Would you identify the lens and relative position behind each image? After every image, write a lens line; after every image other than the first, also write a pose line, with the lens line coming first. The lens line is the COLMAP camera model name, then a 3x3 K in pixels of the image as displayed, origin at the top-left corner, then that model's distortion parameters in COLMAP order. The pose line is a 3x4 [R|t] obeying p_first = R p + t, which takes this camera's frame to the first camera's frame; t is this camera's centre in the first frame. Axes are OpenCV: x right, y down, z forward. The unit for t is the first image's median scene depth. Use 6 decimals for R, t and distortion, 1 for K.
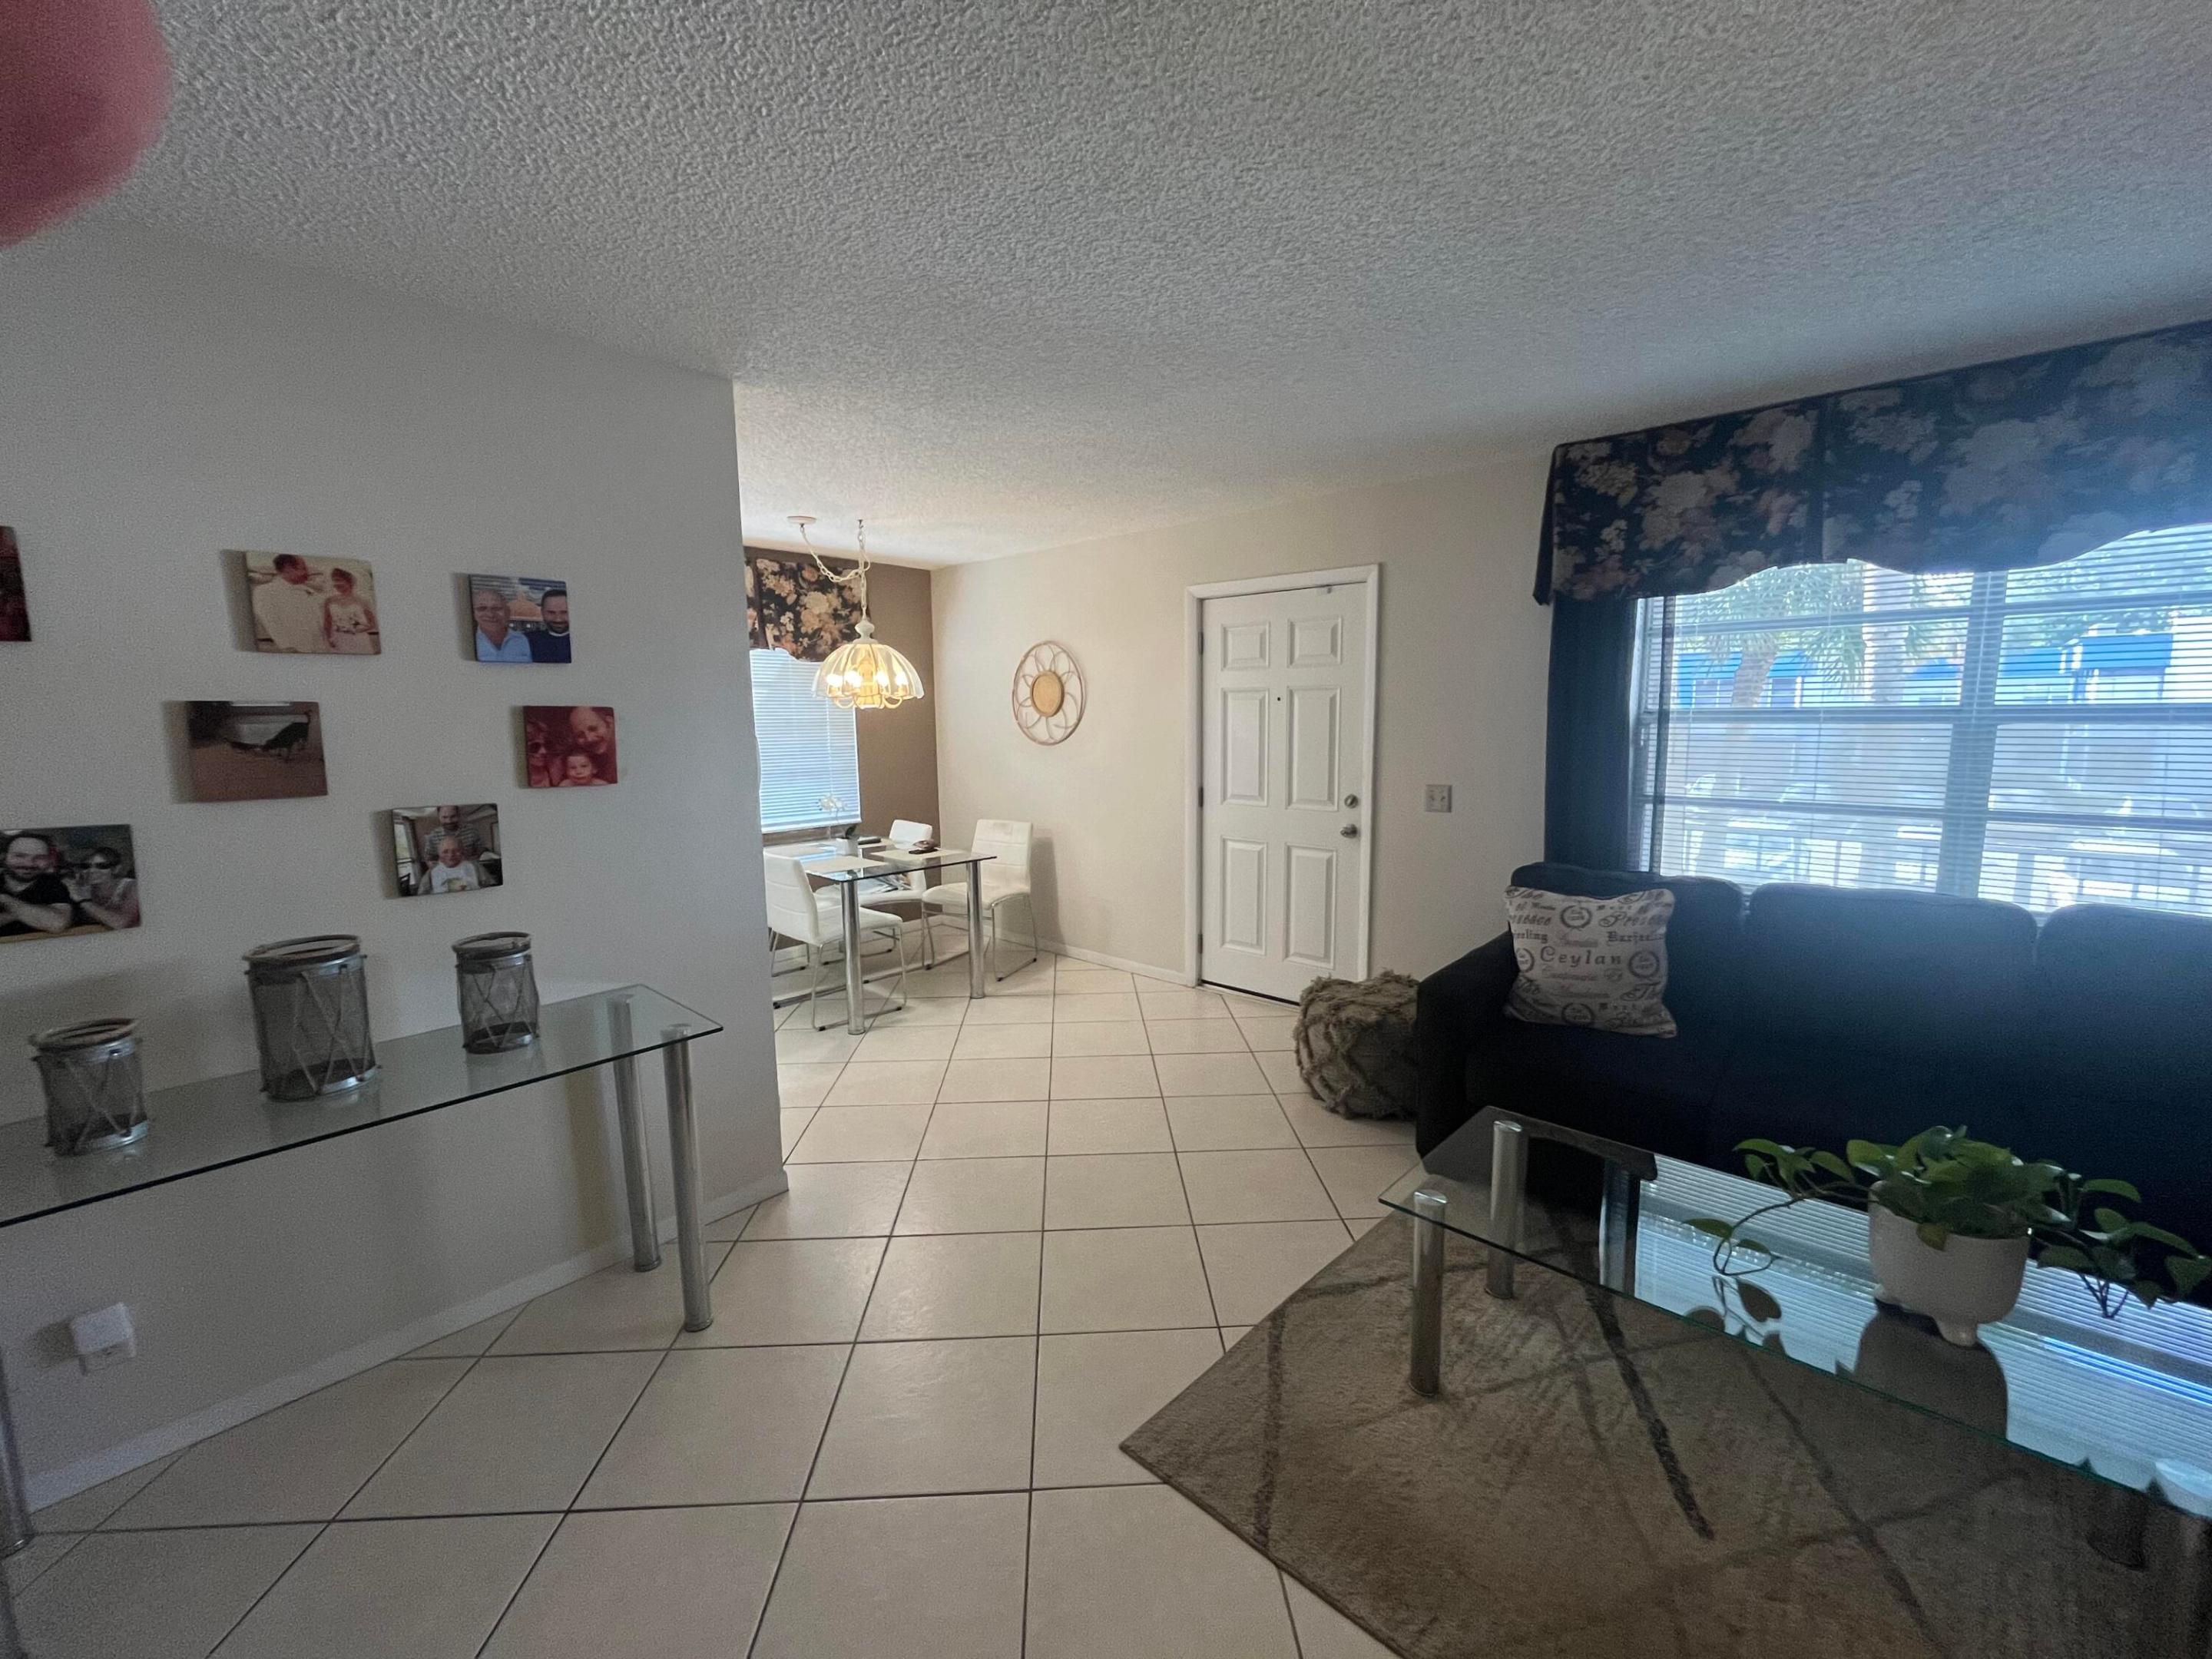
lens RADIAL K [[893.7, 0, 1103.6], [0, 893.7, 831.6], [0, 0, 1]] dist [-0.006966, 0.000627]
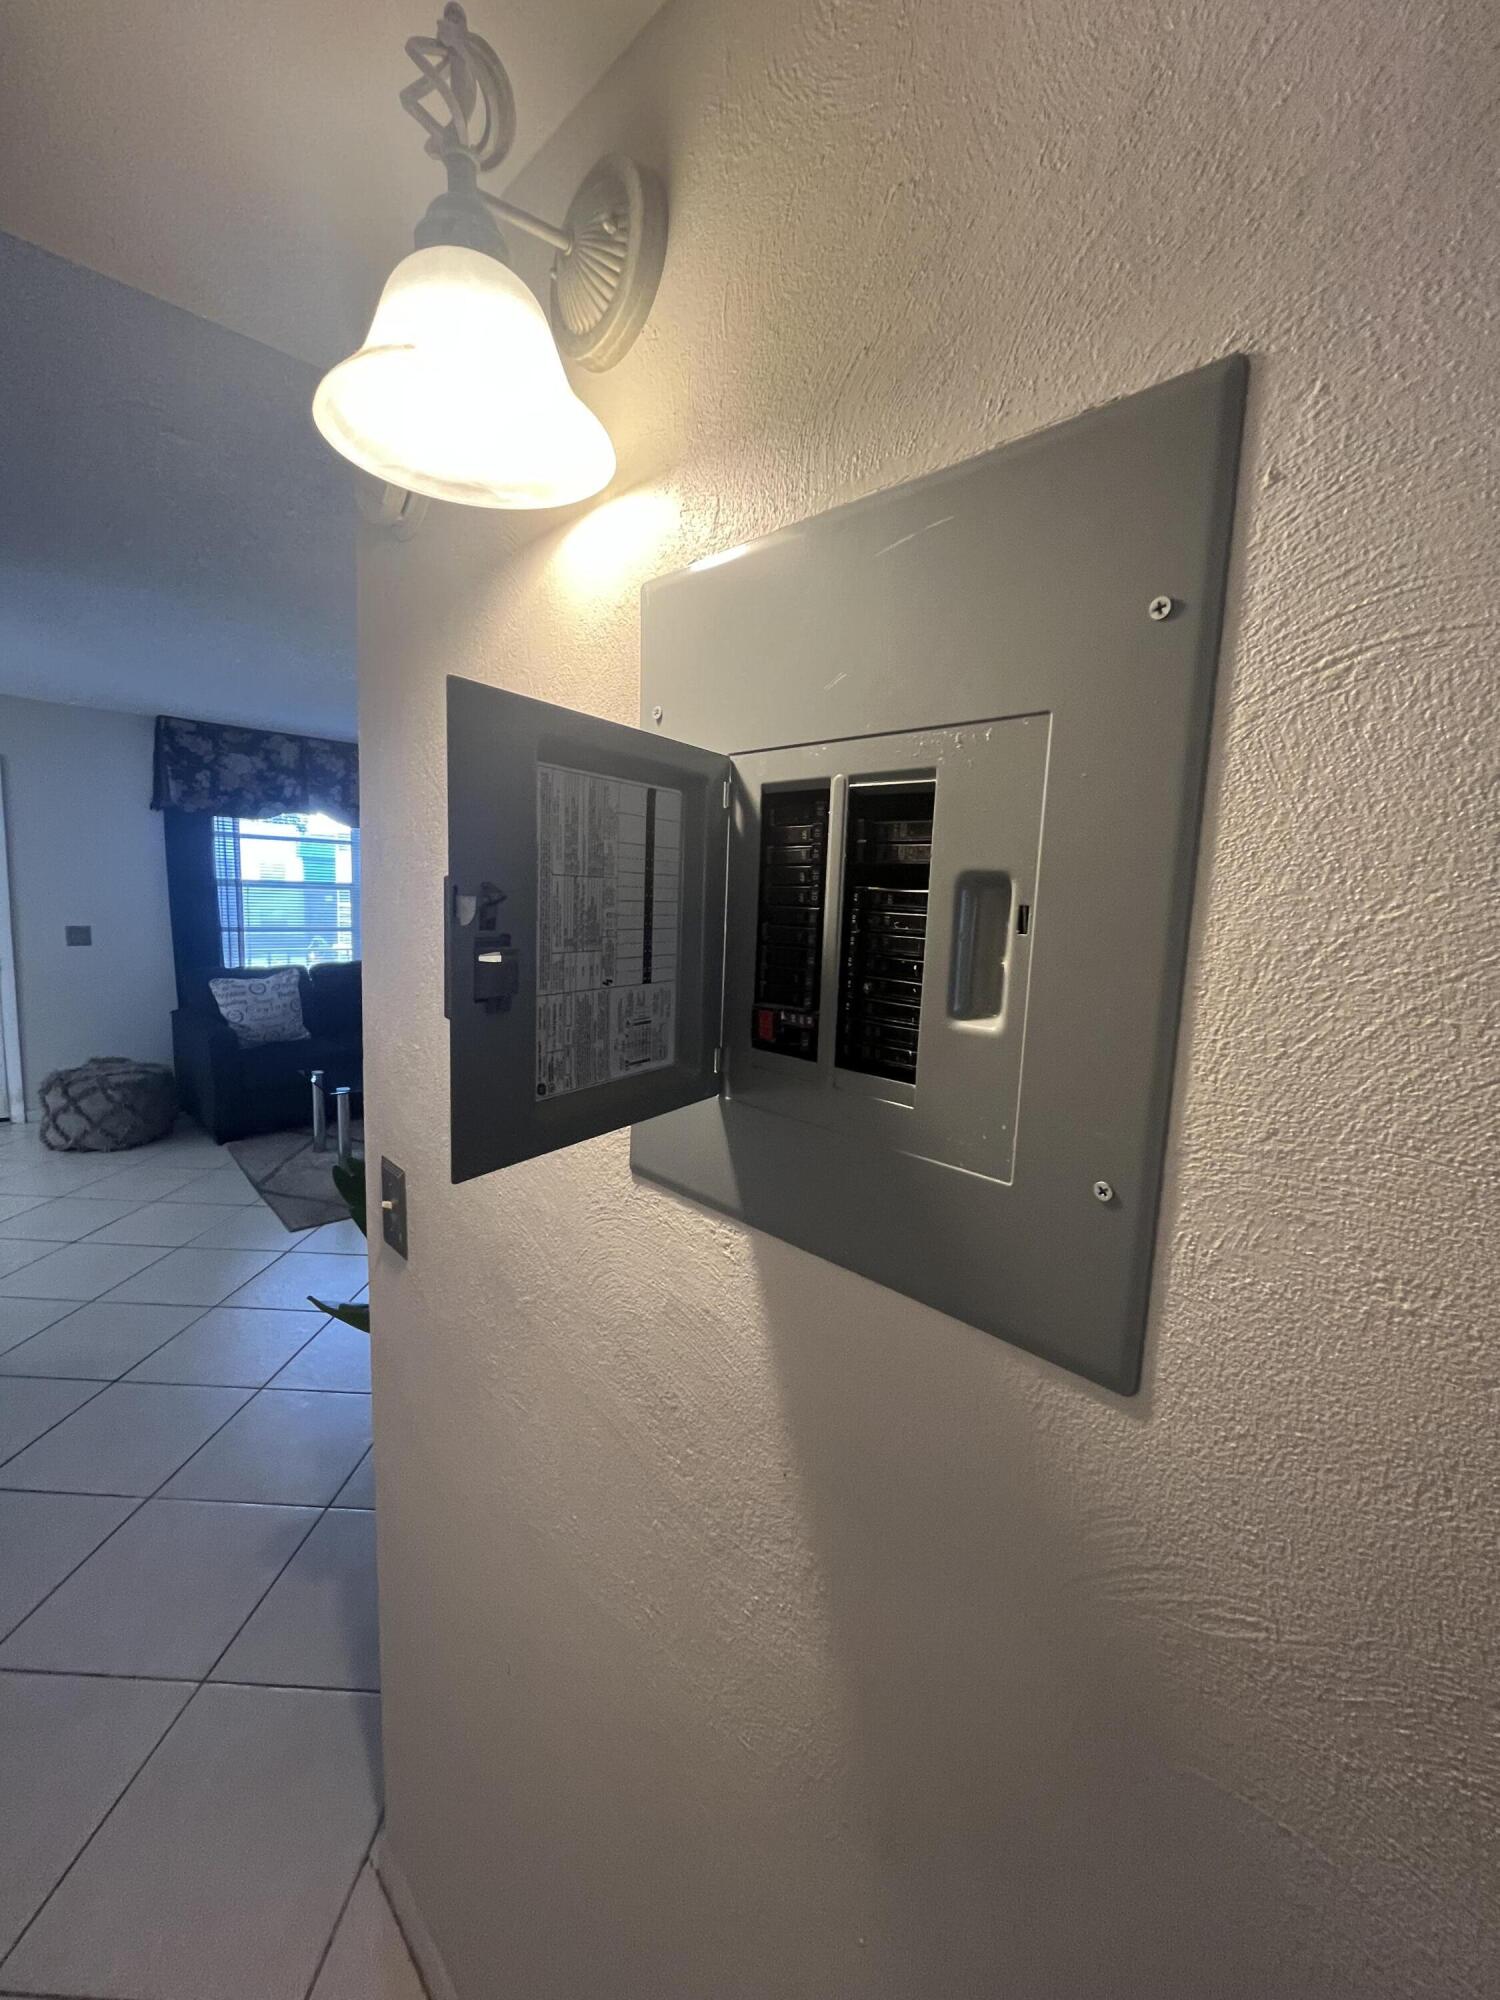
lens RADIAL K [[813.3, 0, 756.2], [0, 813.3, 998.0], [0, 0, 1]] dist [-0.006642, 0.000930]
pose [[0.052921, -0.112892, 0.992197, -1.121280], [0.089480, 0.990129, 0.107884, 0.023450], [-0.994582, 0.083072, 0.062500, -0.163995]]
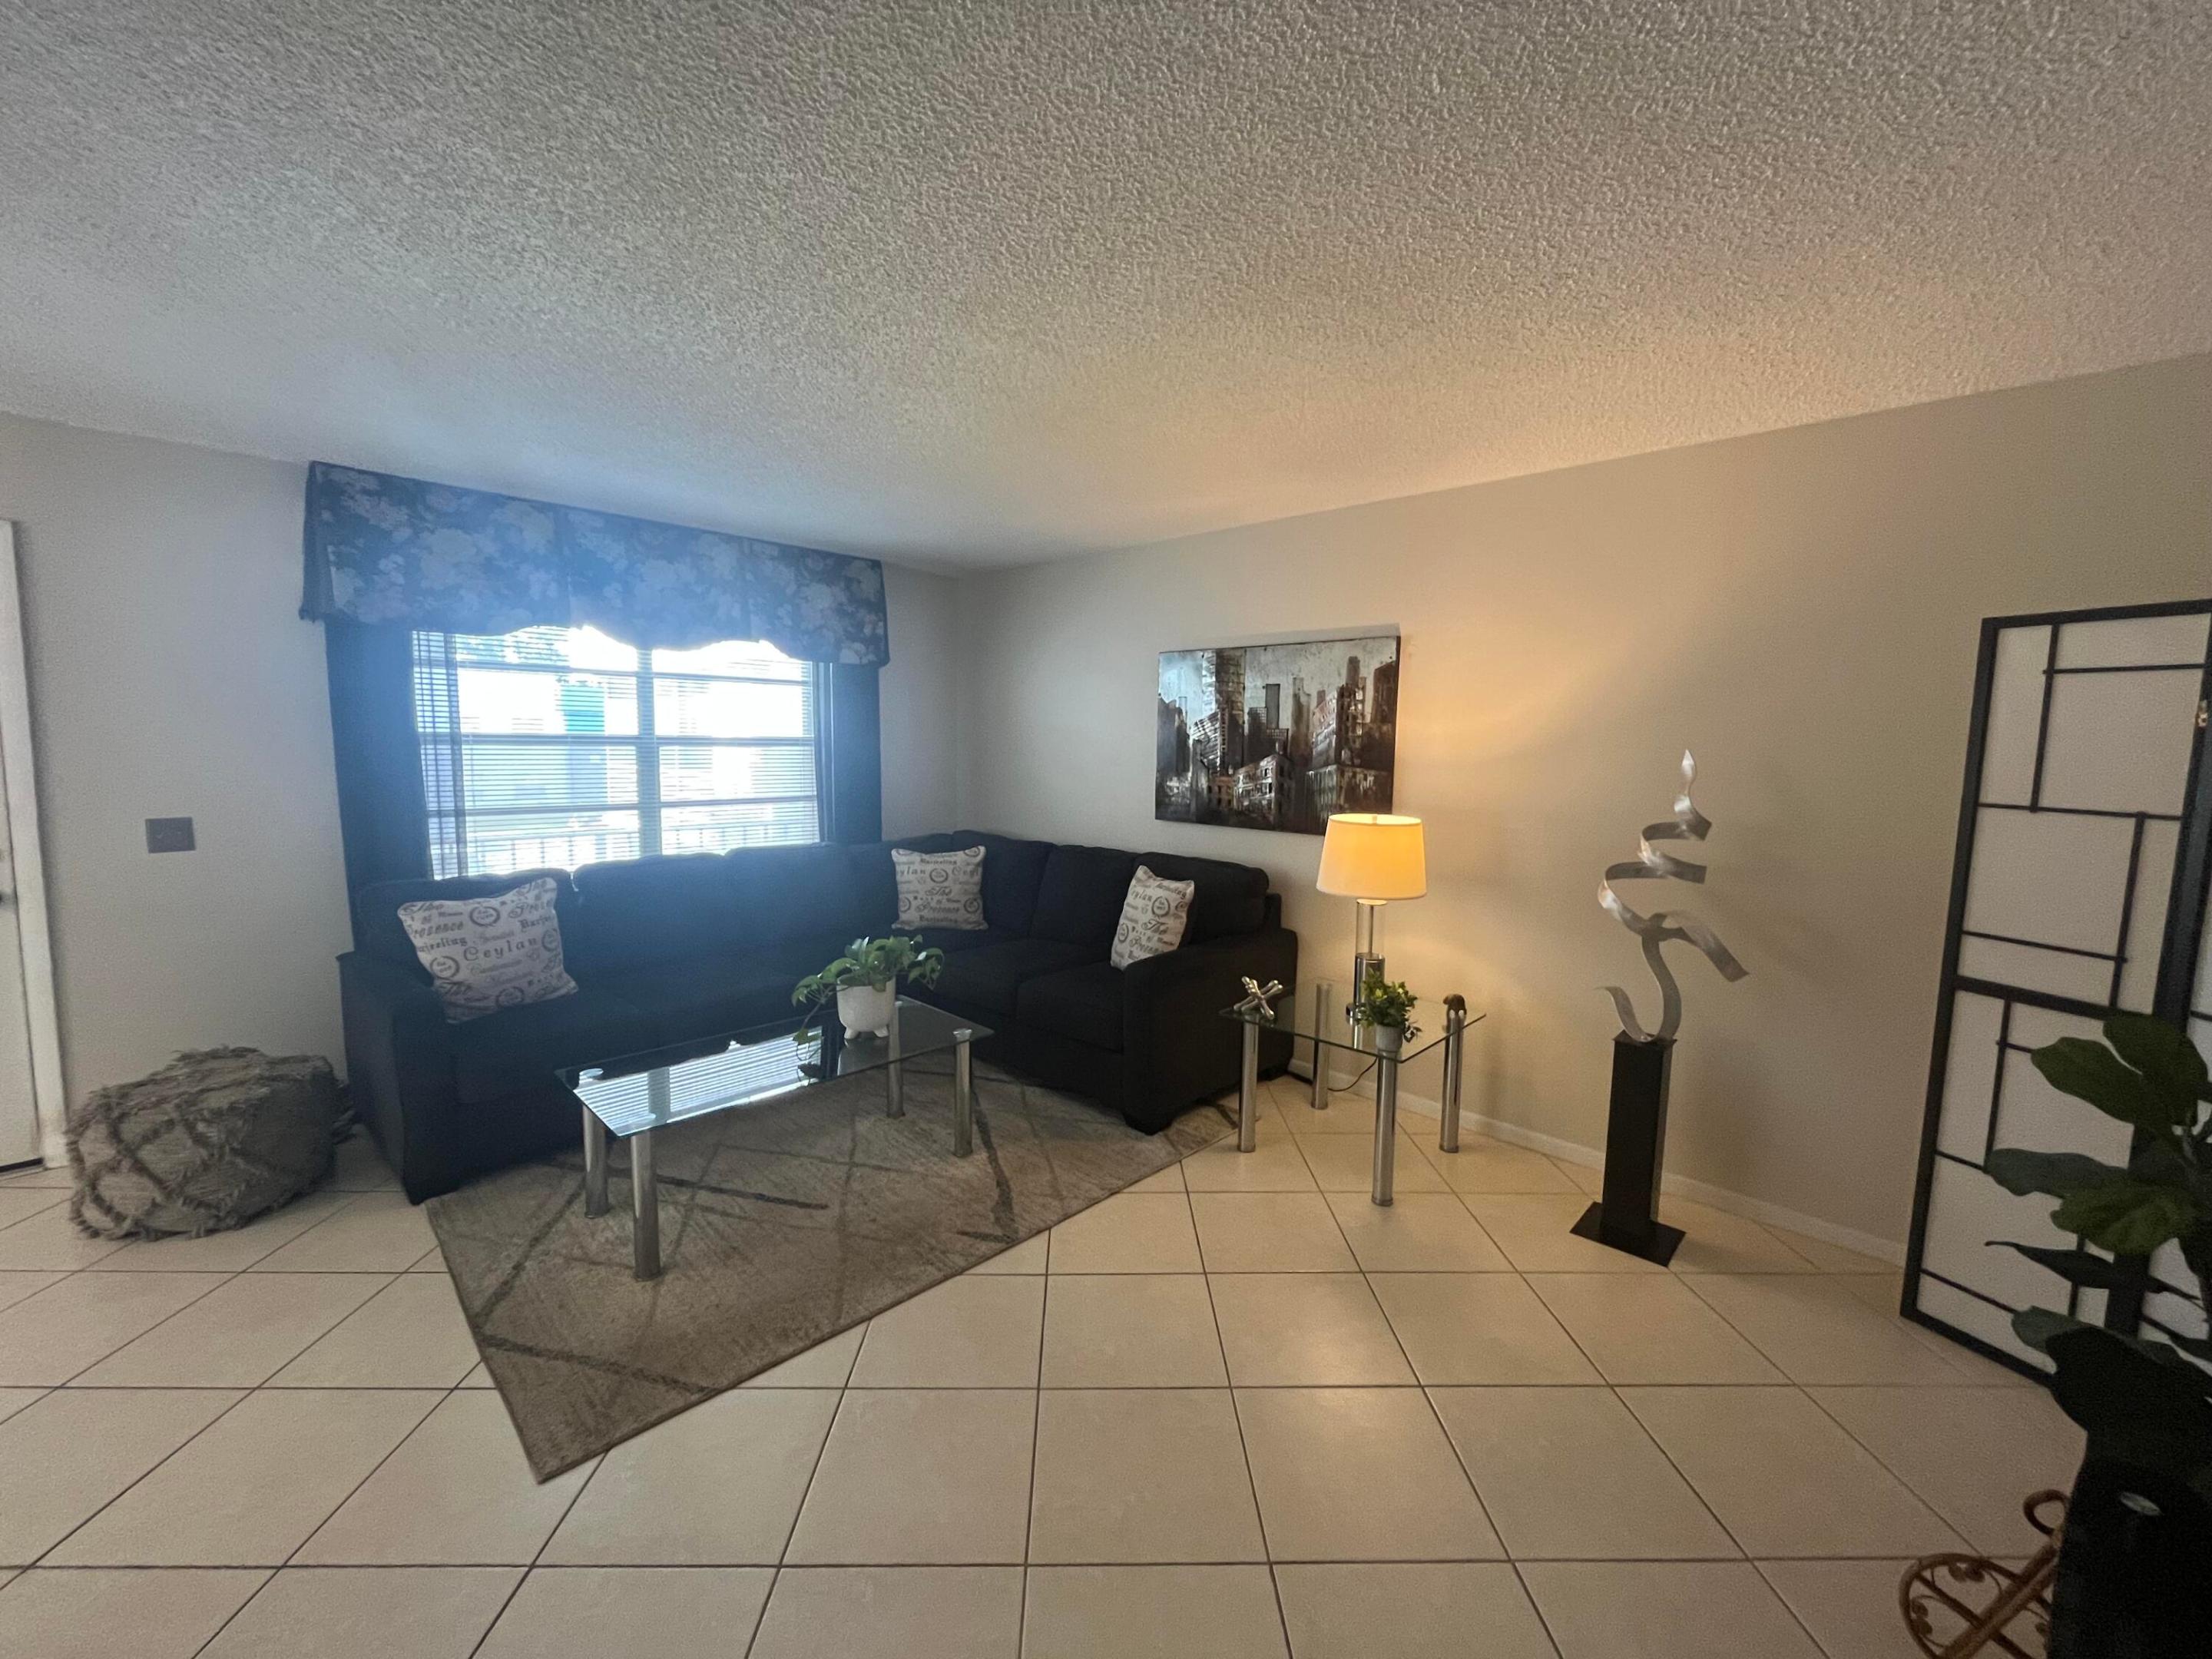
lens RADIAL K [[893.7, 0, 1103.6], [0, 893.7, 831.6], [0, 0, 1]] dist [-0.006966, 0.000627]
pose [[0.018060, -0.086725, 0.996069, -0.556308], [0.114114, 0.989900, 0.084119, -0.014629], [-0.993303, 0.112146, 0.027774, 0.181049]]
